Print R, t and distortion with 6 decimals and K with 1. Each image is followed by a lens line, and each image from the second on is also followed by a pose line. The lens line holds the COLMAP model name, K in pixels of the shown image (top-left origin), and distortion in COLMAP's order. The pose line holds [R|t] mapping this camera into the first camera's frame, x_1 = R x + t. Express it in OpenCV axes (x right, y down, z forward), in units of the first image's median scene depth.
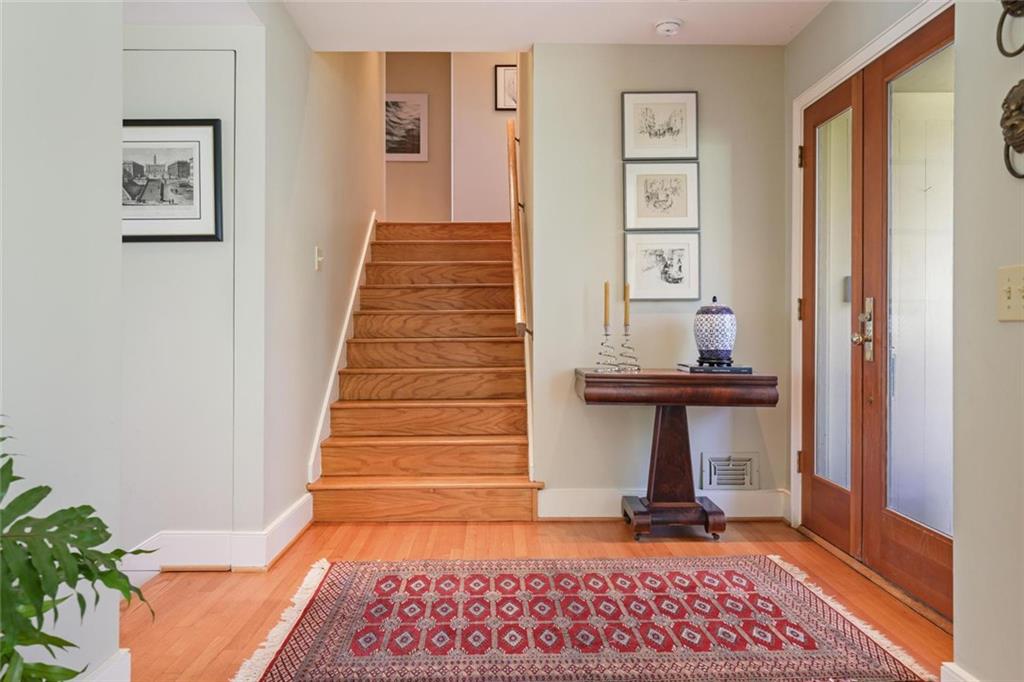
lens RADIAL K [[757.2, 0, 510.1], [0, 757.2, 333.3], [0, 0, 1]] dist [0.002093, 0.002222]
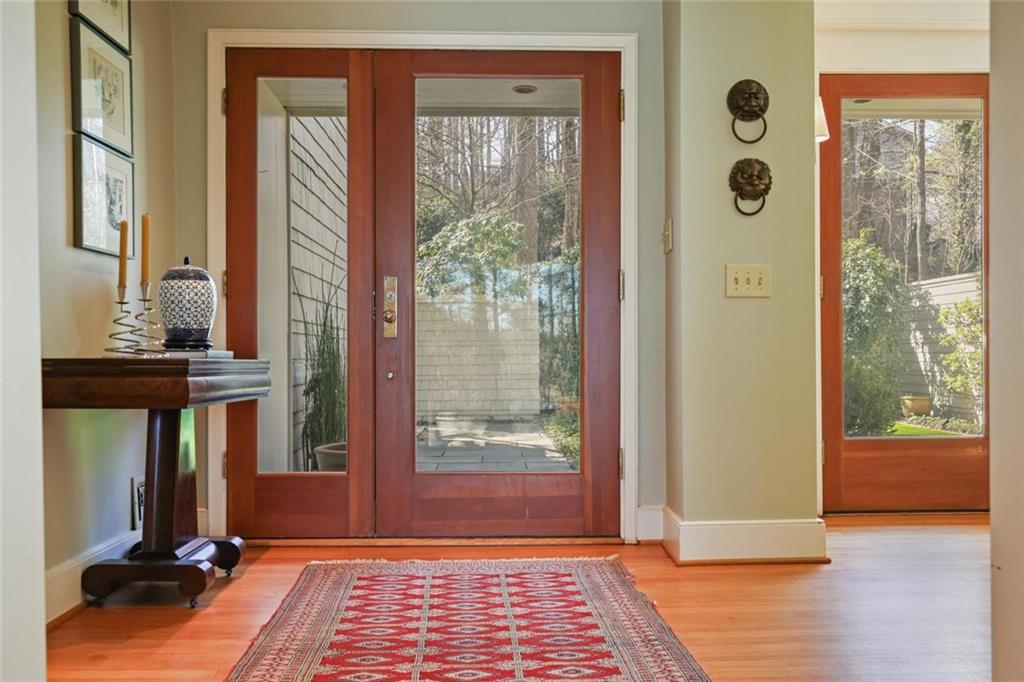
lens RADIAL K [[863.4, 0, 513.8], [0, 863.4, 341.8], [0, 0, 1]] dist [0.011269, 0.001077]
pose [[-0.009056, 0.000706, 0.999959, -0.685469], [0.006659, 0.999978, -0.000646, 0.044386], [-0.999937, 0.006652, -0.009061, 0.813114]]
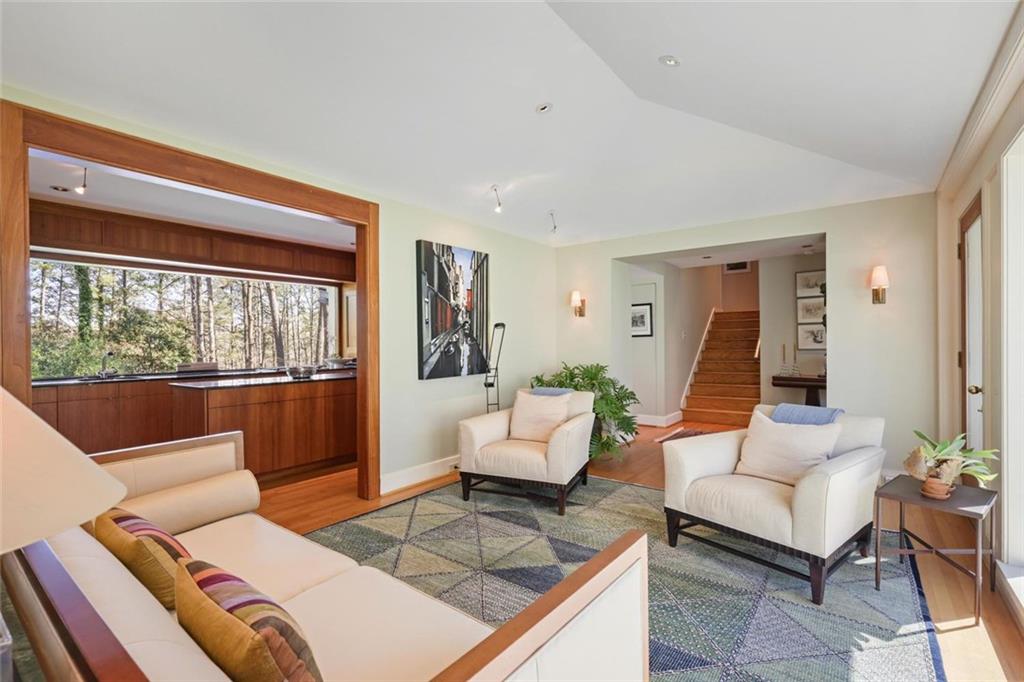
lens RADIAL K [[464.6, 0, 510.6], [0, 464.6, 338.9], [0, 0, 1]] dist [-0.011527, 0.003273]
pose [[0.781594, -0.014701, -0.623614, 0.478807], [0.006709, 0.999863, -0.015161, -0.079401], [0.623751, 0.007666, 0.781585, -1.175471]]
